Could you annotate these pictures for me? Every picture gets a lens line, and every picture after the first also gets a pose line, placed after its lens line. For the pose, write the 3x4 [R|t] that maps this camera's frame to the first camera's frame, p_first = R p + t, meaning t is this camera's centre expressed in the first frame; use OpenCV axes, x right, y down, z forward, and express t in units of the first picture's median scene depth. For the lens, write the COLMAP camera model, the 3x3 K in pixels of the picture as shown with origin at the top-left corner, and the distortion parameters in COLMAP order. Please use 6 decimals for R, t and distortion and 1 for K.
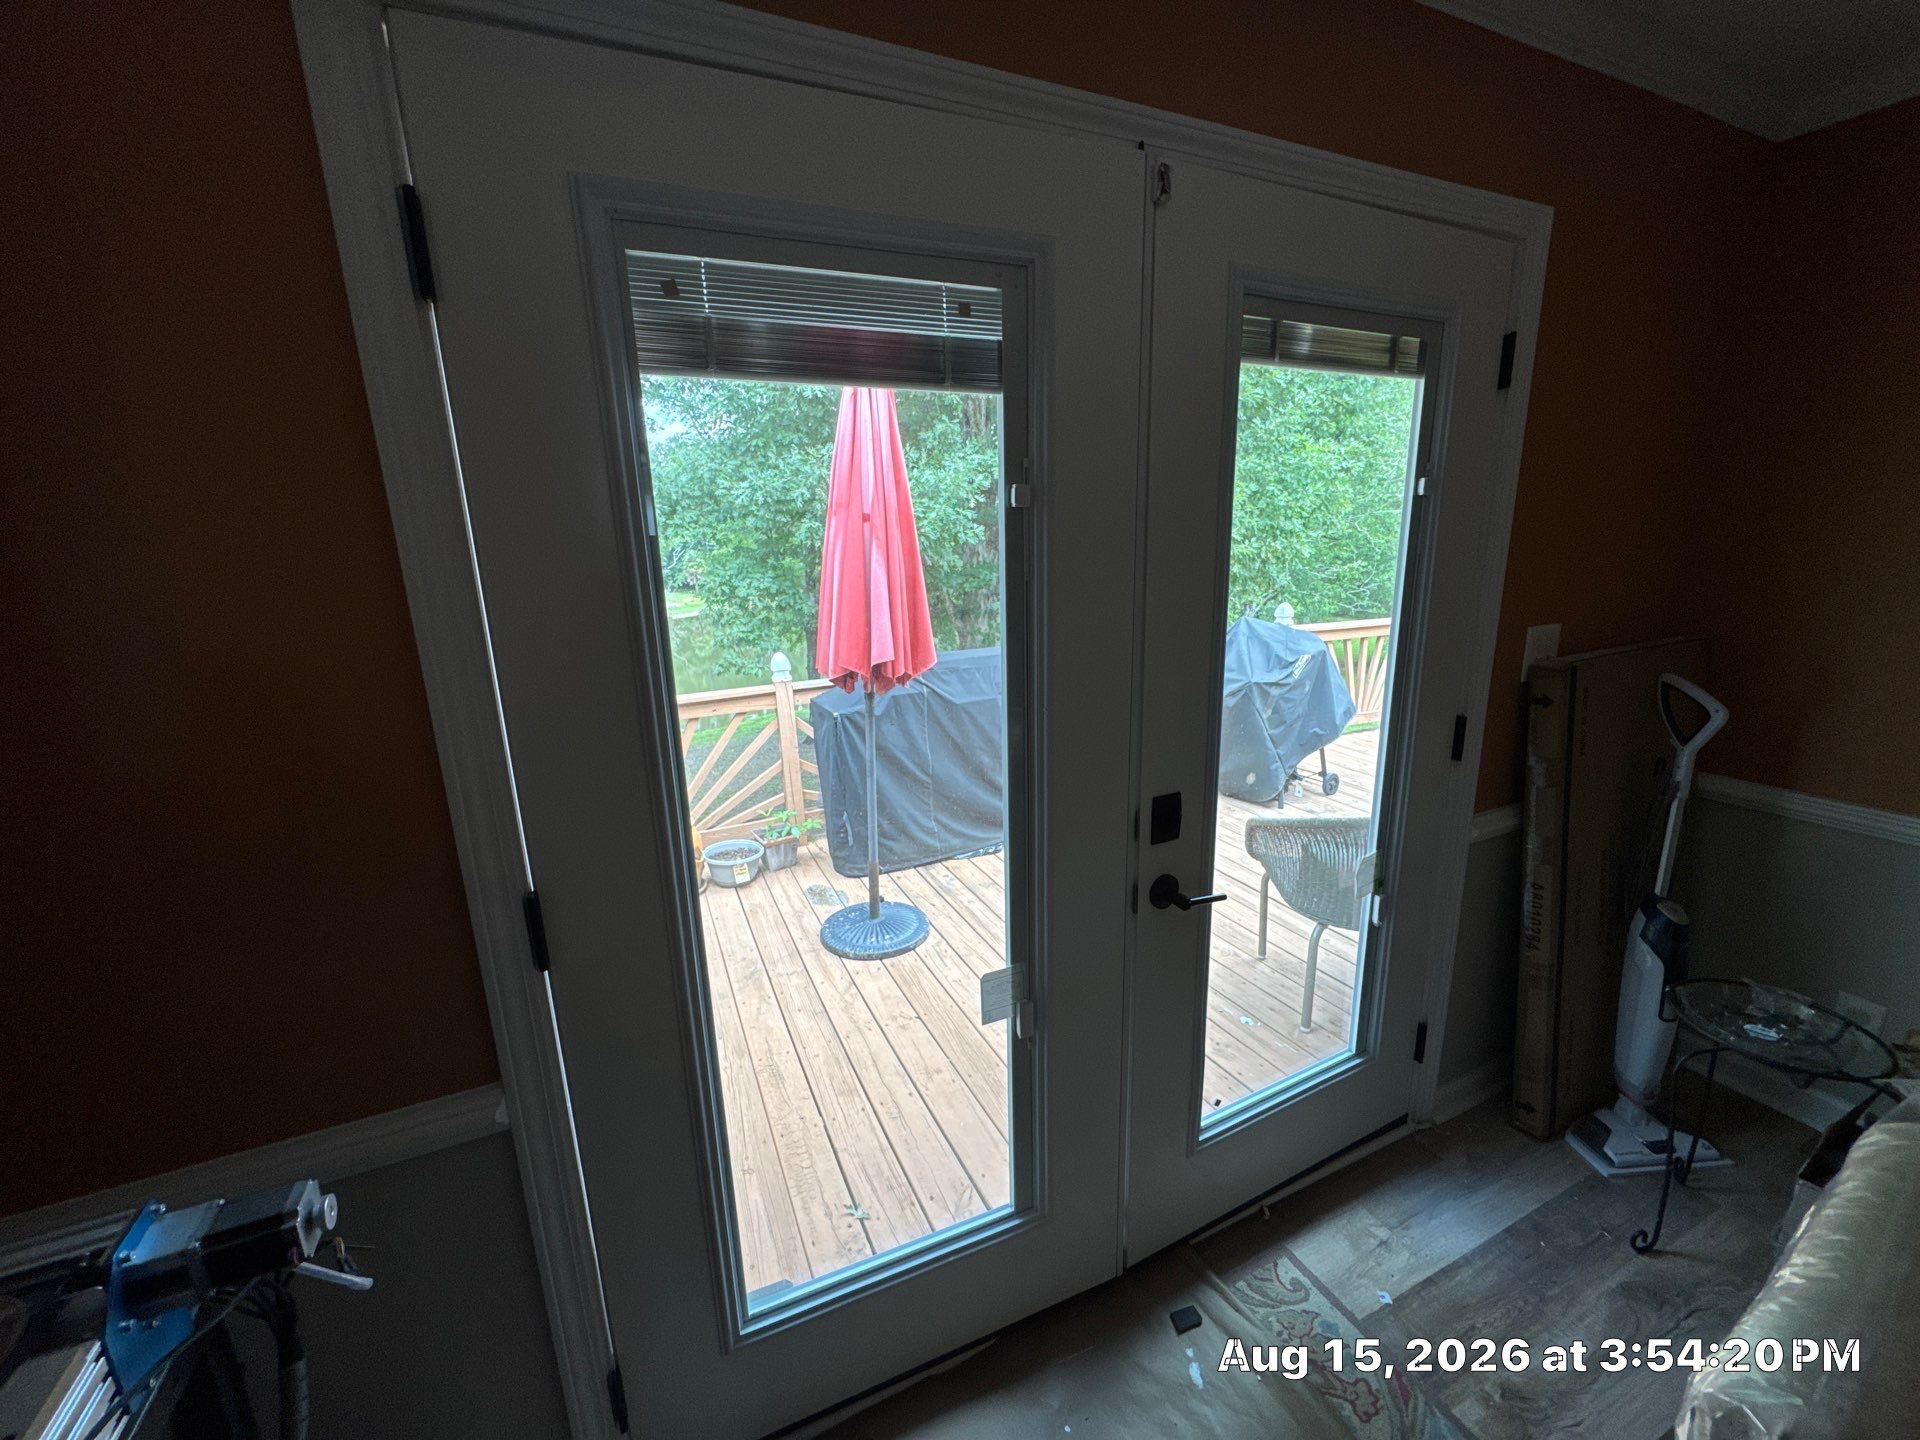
lens RADIAL K [[762.3, 0, 960.5], [0, 762.3, 718.2], [0, 0, 1]] dist [-0.000096, 0.000021]
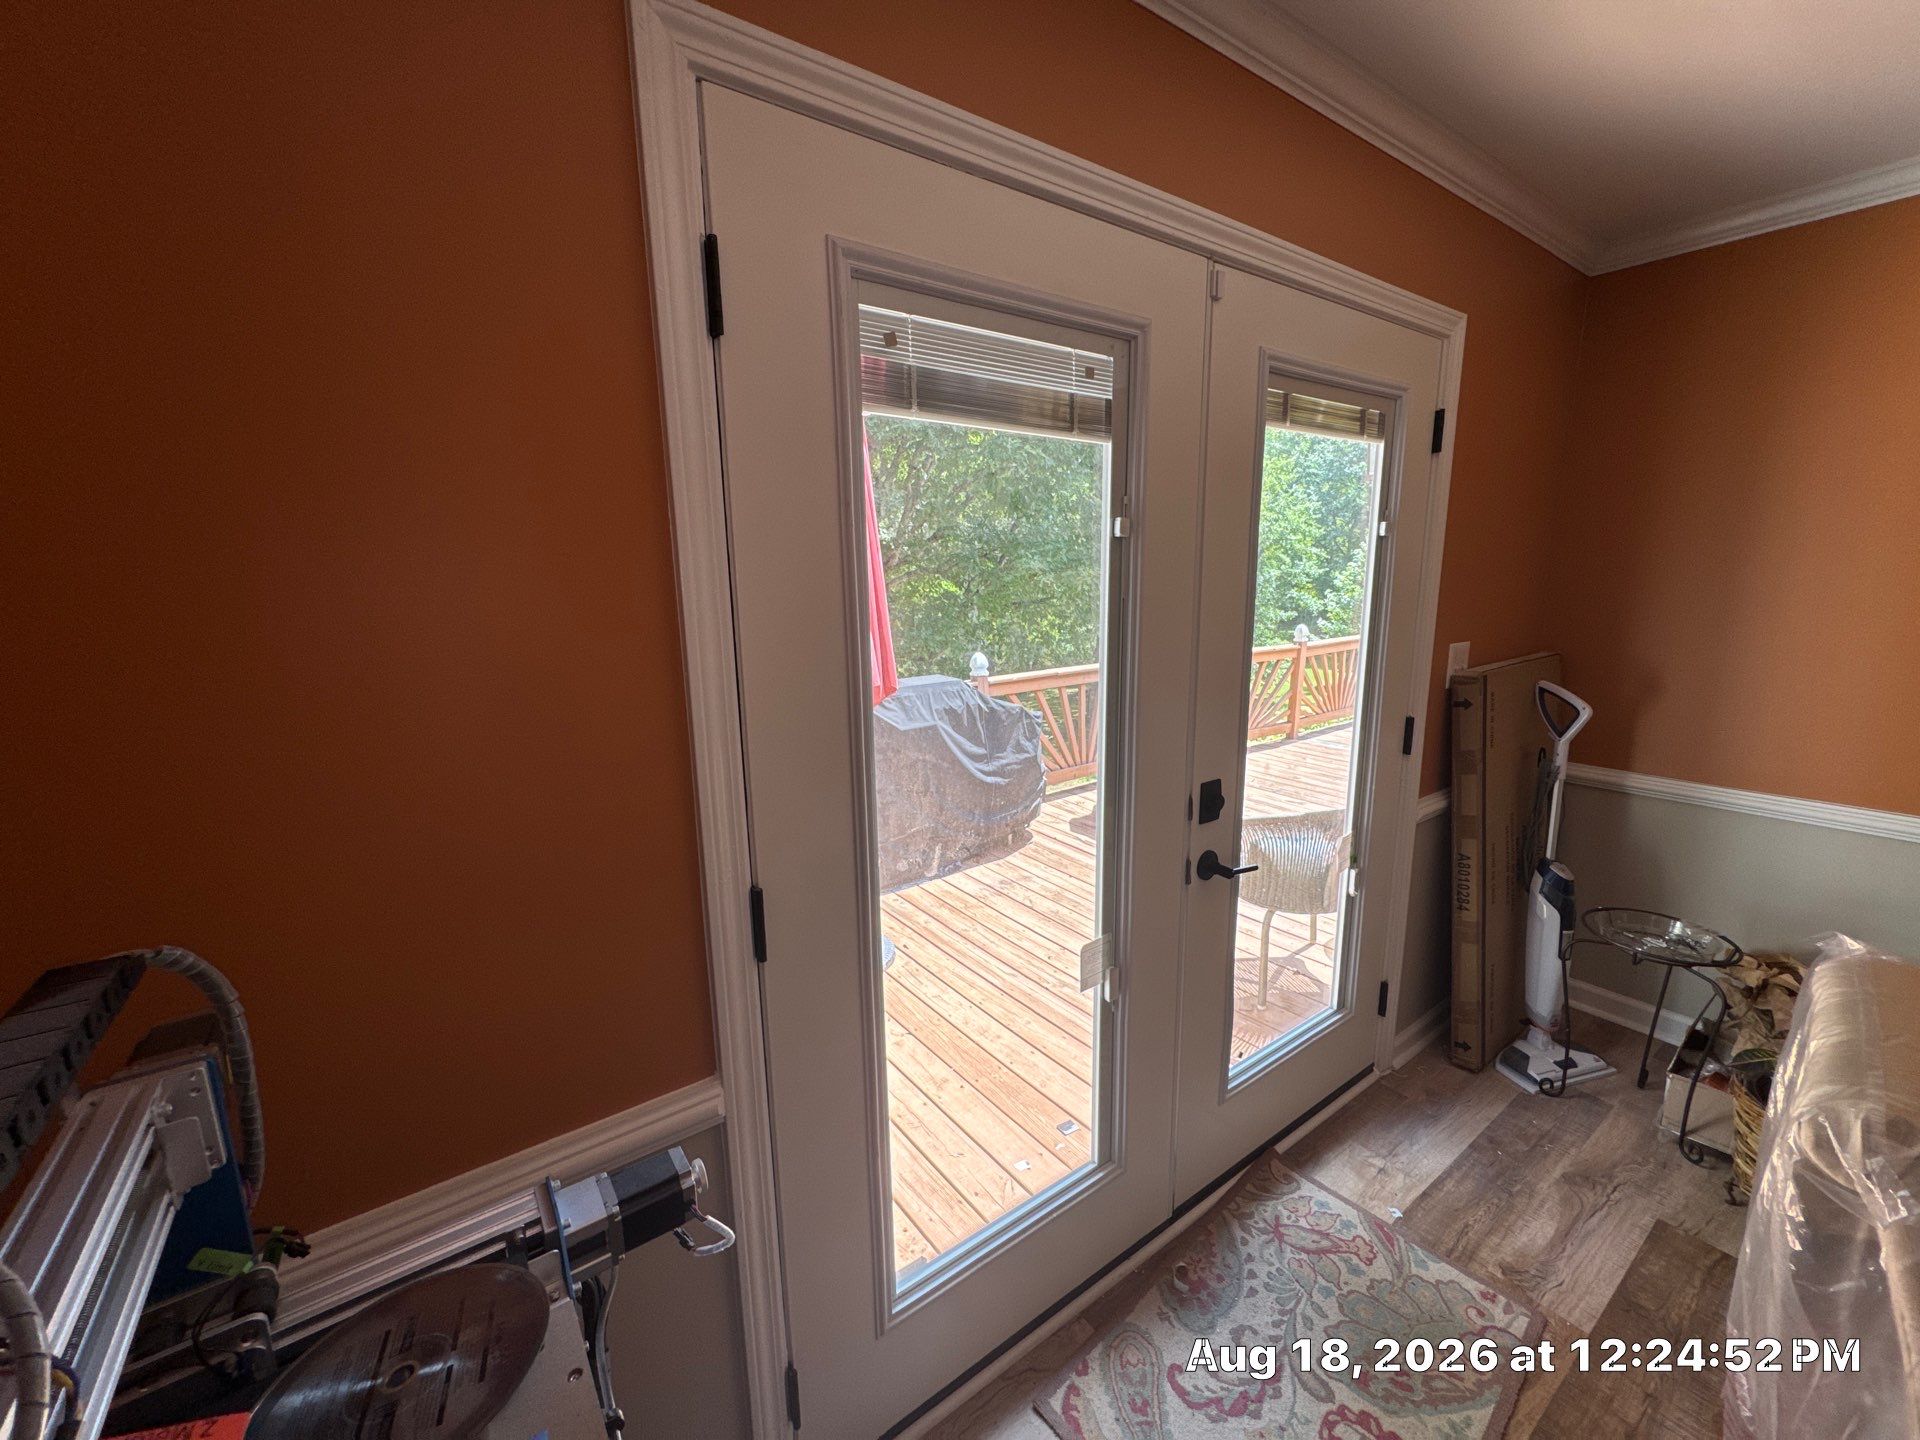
lens RADIAL K [[762.3, 0, 962.7], [0, 762.3, 716.9], [0, 0, 1]] dist [-0.000096, 0.000021]
pose [[0.982612, -0.023705, 0.184149, -0.257506], [0.032566, 0.998445, -0.045245, 0.028293], [-0.182790, 0.050455, 0.981856, -0.057366]]
